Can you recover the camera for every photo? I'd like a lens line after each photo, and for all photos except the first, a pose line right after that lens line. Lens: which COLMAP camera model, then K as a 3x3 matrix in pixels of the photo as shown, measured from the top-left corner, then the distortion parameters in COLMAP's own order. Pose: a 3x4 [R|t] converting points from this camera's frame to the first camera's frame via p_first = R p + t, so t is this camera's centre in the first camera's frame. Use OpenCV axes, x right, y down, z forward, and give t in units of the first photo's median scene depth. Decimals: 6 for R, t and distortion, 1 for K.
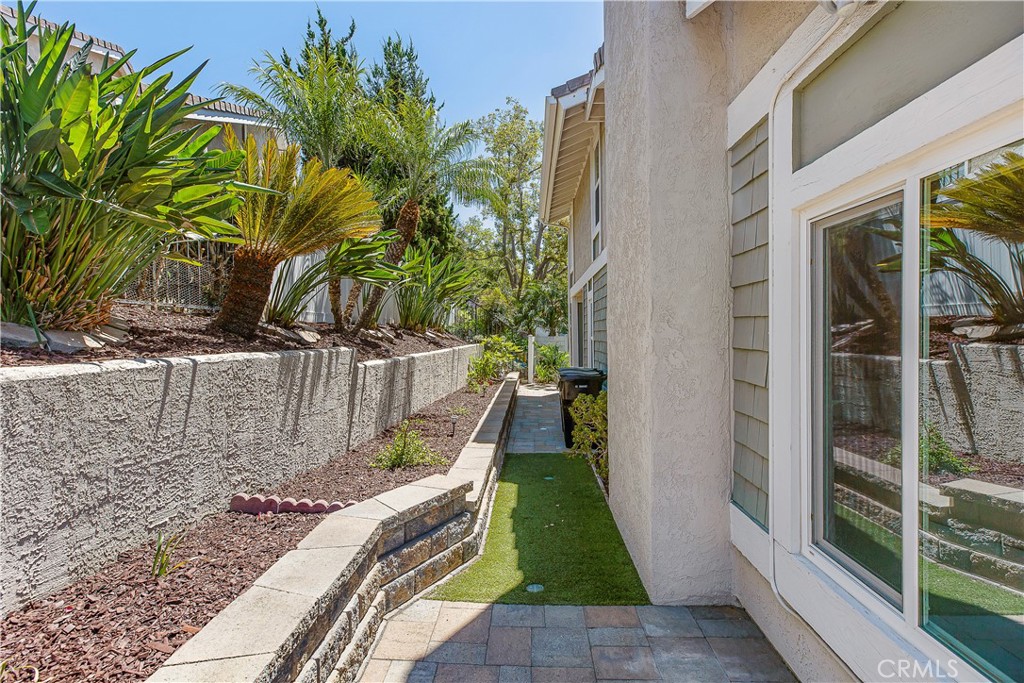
lens RADIAL K [[459.0, 0, 509.5], [0, 459.0, 330.8], [0, 0, 1]] dist [0.003804, -0.000080]
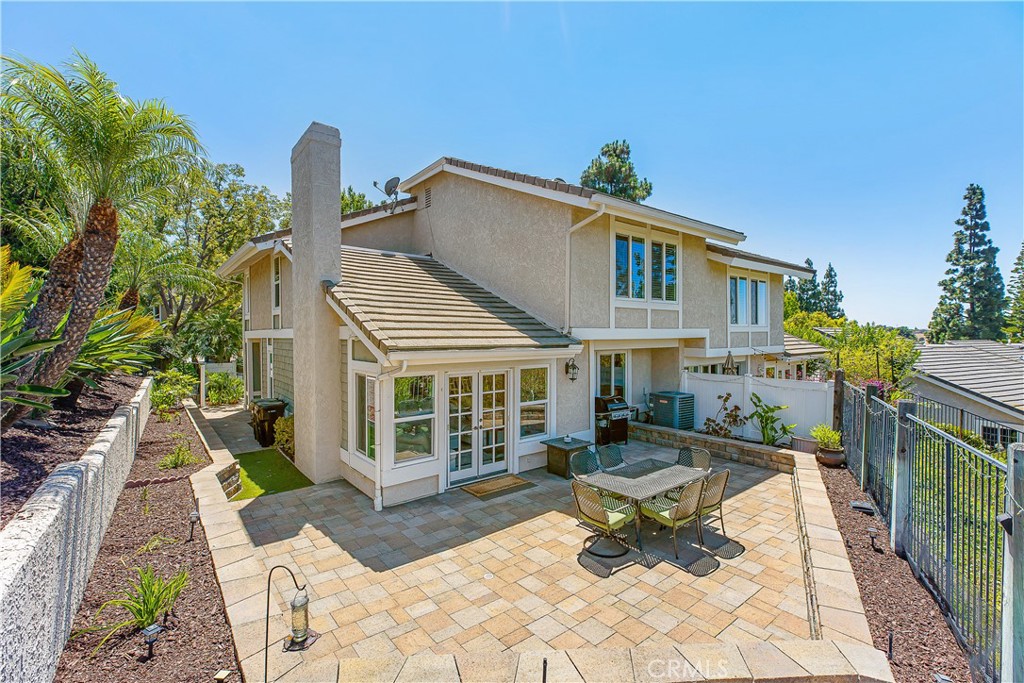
lens RADIAL K [[459.0, 0, 509.5], [0, 459.0, 330.8], [0, 0, 1]] dist [0.003804, -0.000080]
pose [[0.755865, 0.001176, 0.654726, -0.678831], [-0.000651, 0.999999, -0.001044, -0.409402], [-0.654727, 0.000363, 0.755865, -2.043087]]
